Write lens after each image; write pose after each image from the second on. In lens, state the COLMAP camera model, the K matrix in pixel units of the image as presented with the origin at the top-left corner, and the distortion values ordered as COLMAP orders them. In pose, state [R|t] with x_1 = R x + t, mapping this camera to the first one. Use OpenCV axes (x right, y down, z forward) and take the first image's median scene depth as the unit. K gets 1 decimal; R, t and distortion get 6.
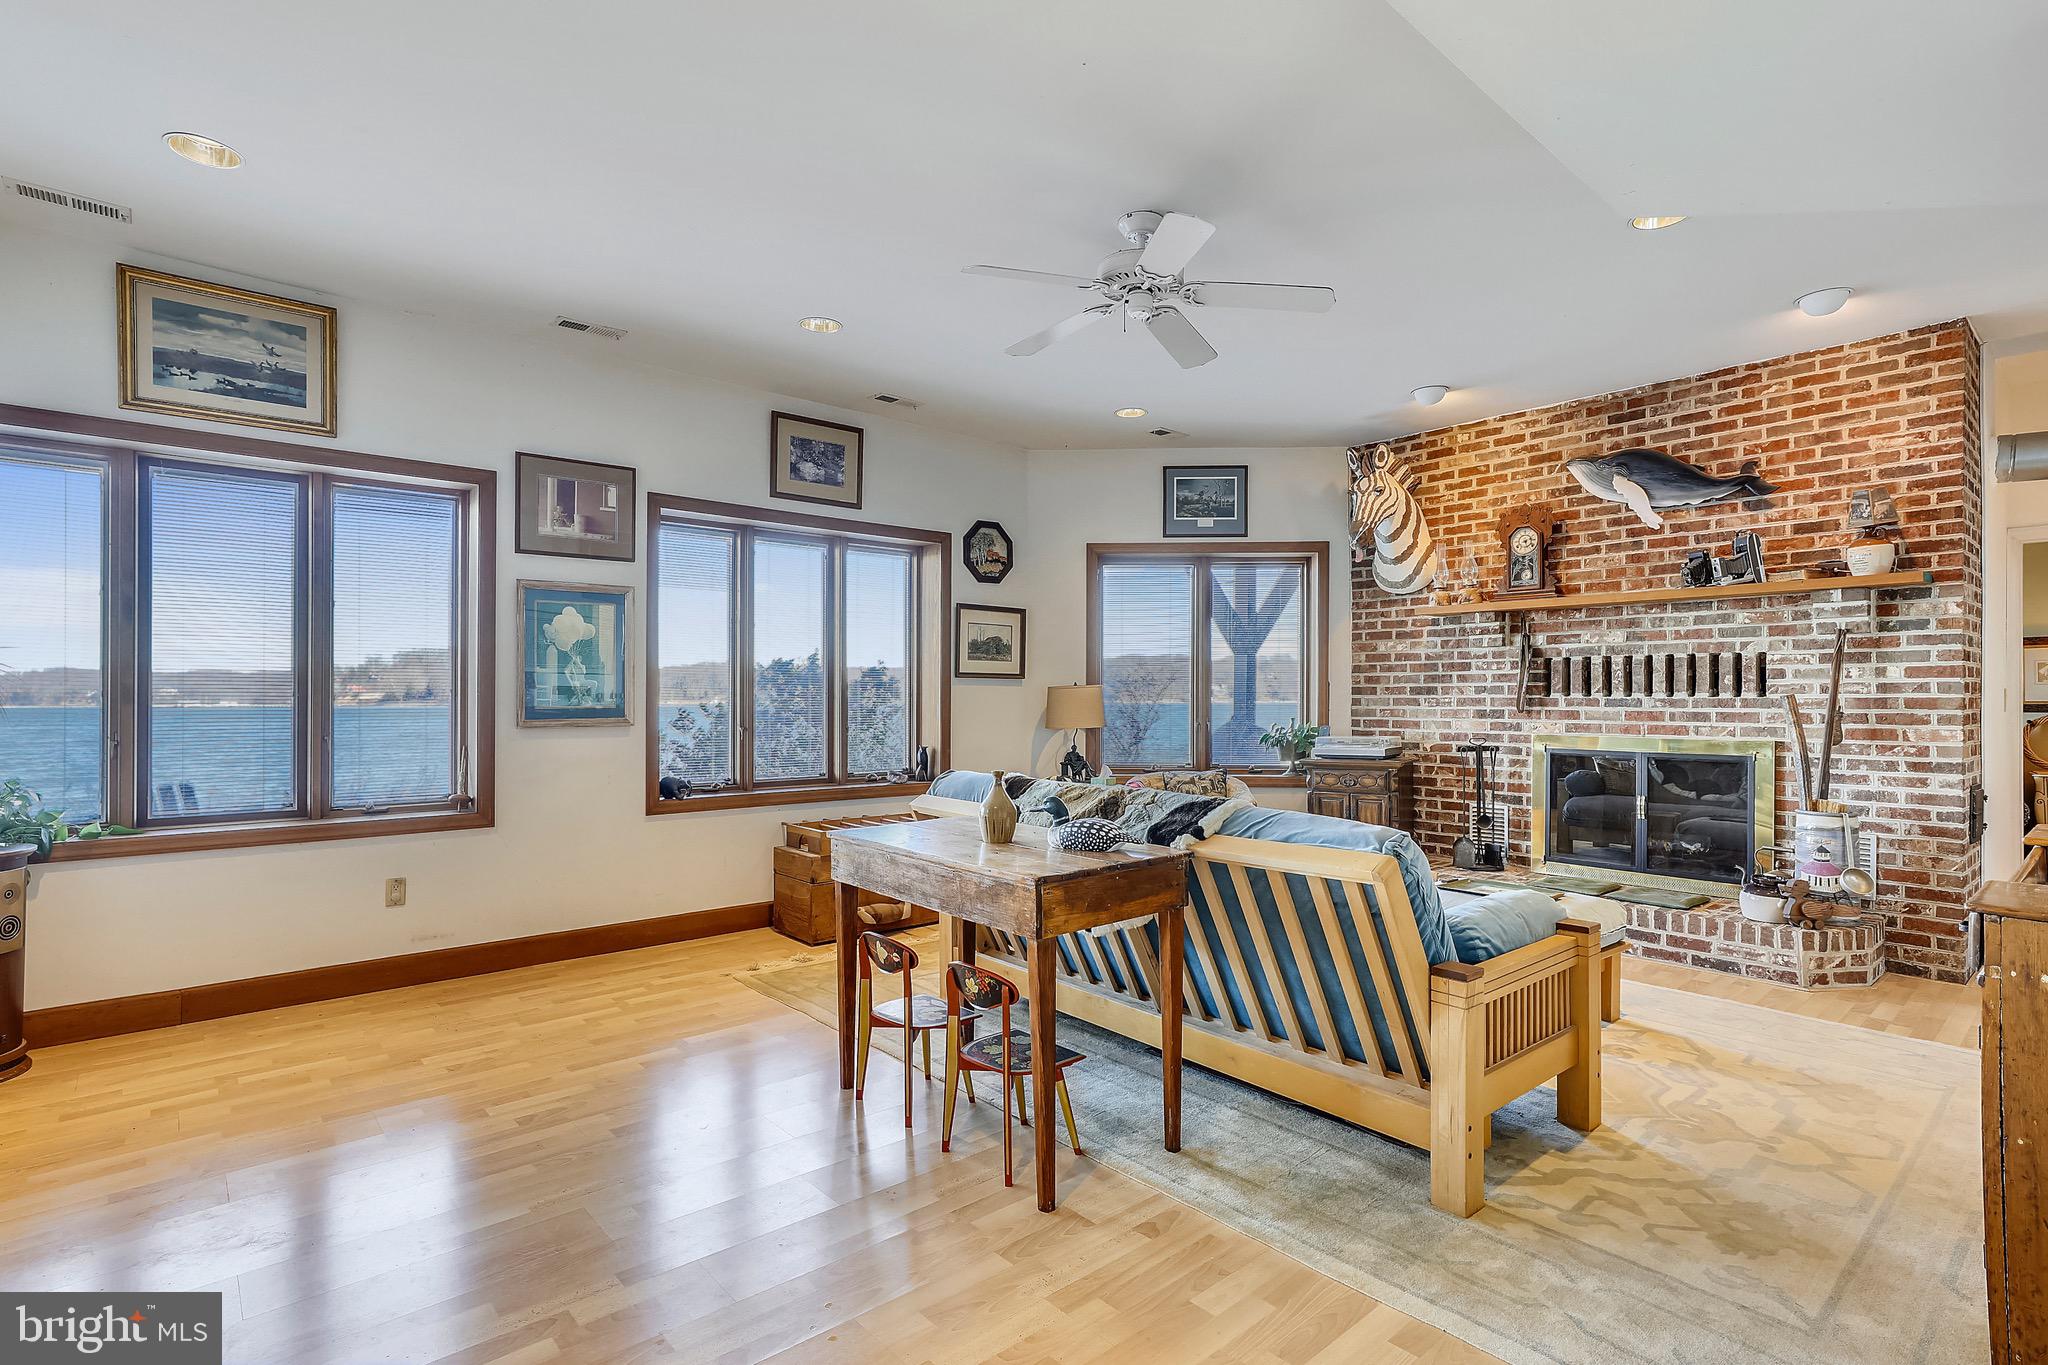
lens RADIAL K [[989.5, 0, 1035.7], [0, 989.5, 688.5], [0, 0, 1]] dist [-0.002596, 0.003140]
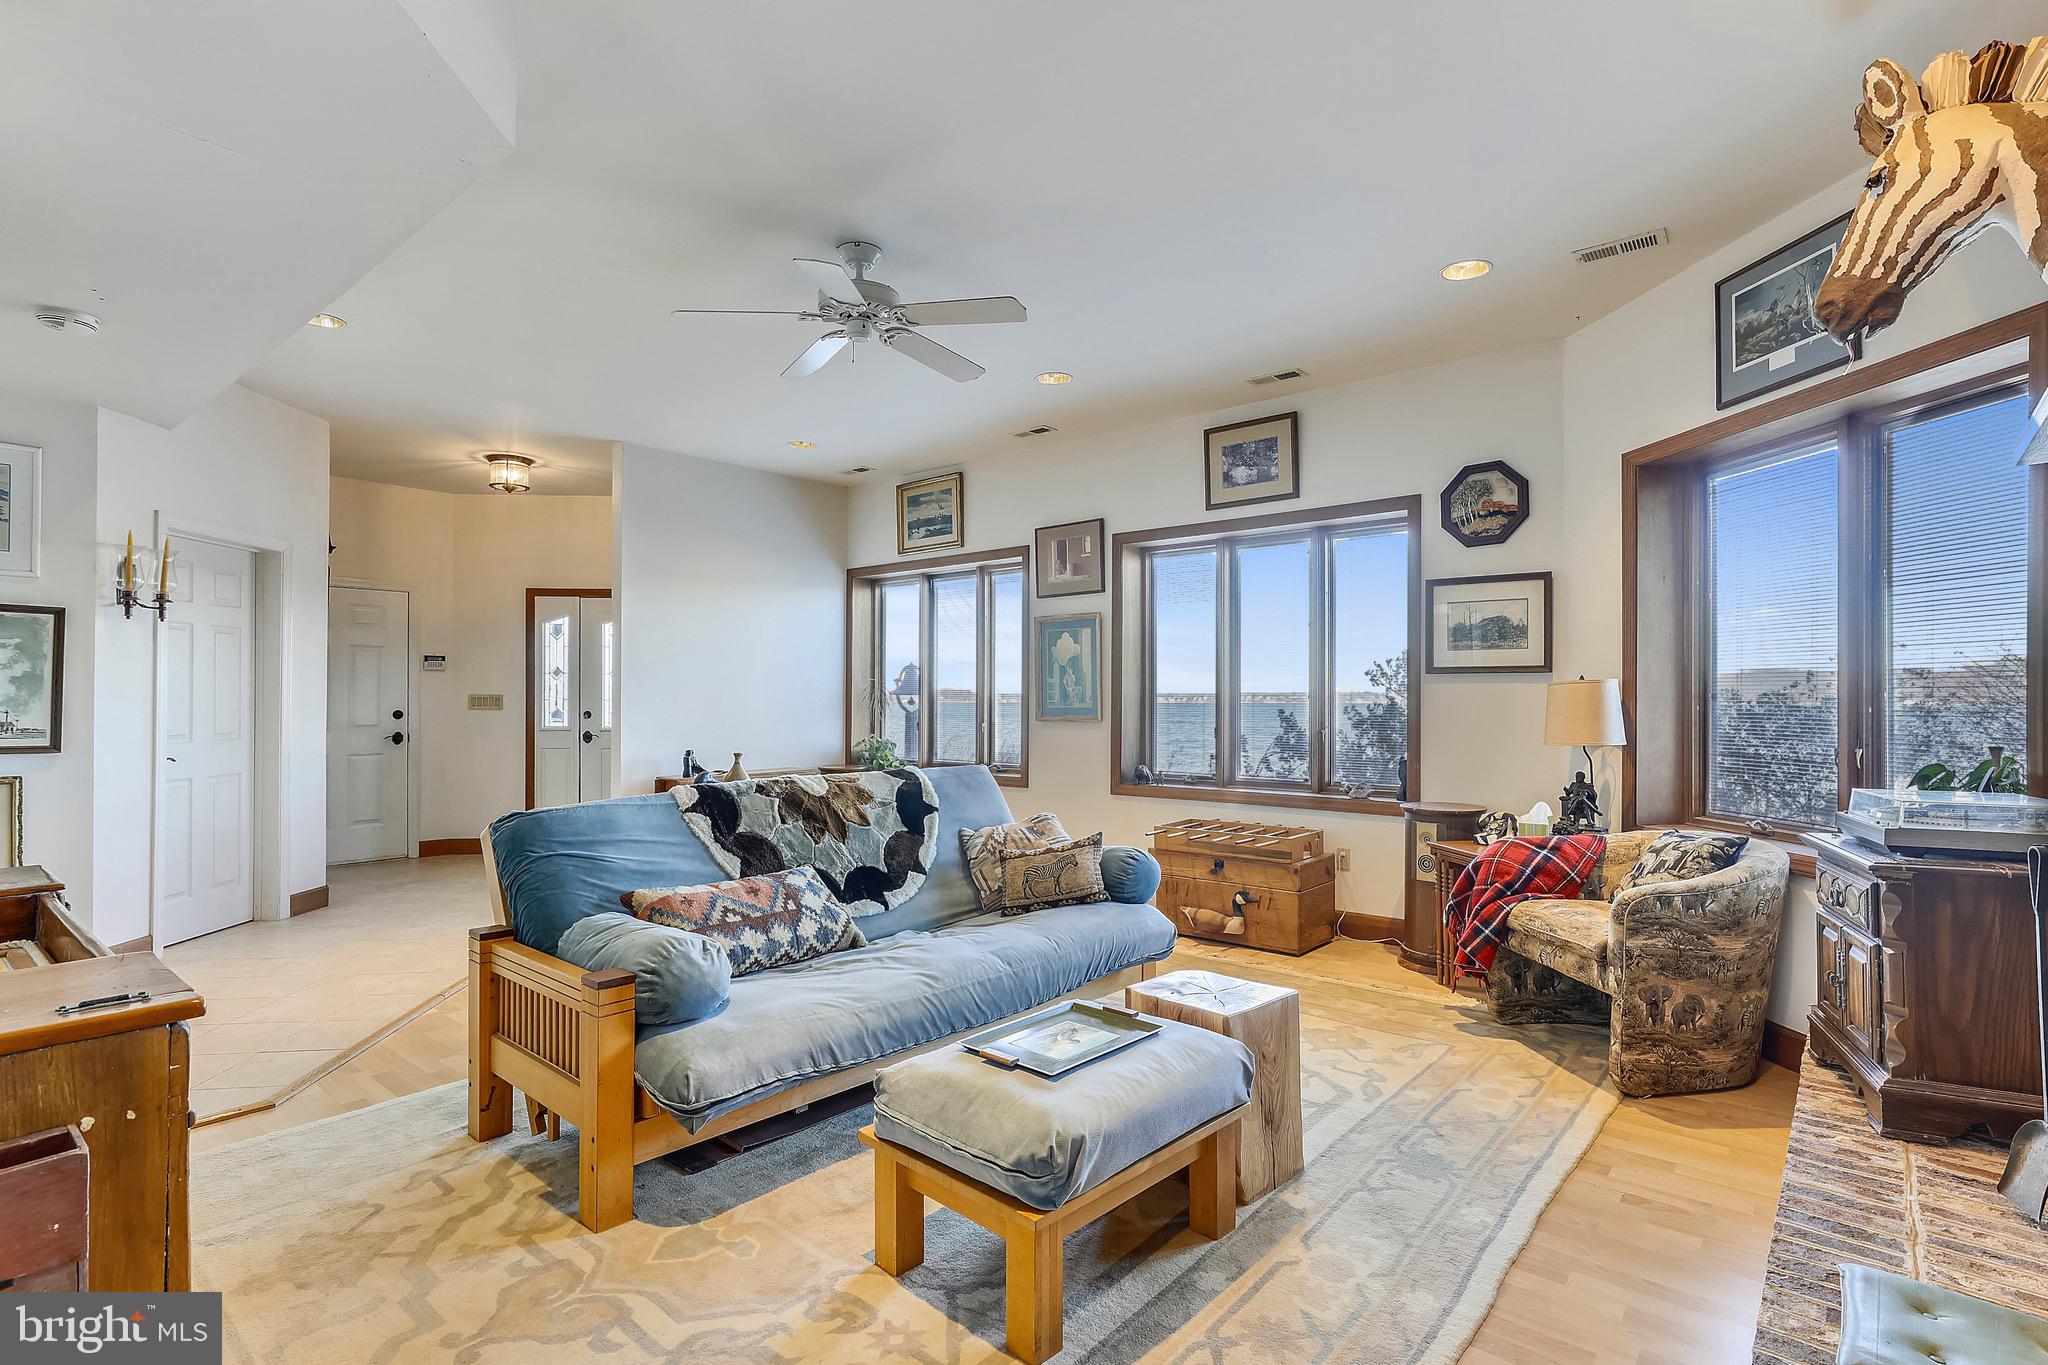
lens RADIAL K [[989.5, 0, 1036.4], [0, 989.5, 691.5], [0, 0, 1]] dist [-0.002596, 0.003140]
pose [[0.153337, -0.009205, -0.988131, 0.750967], [0.008159, 0.999934, -0.008049, 0.007859], [0.988140, -0.006828, 0.153402, 0.651259]]
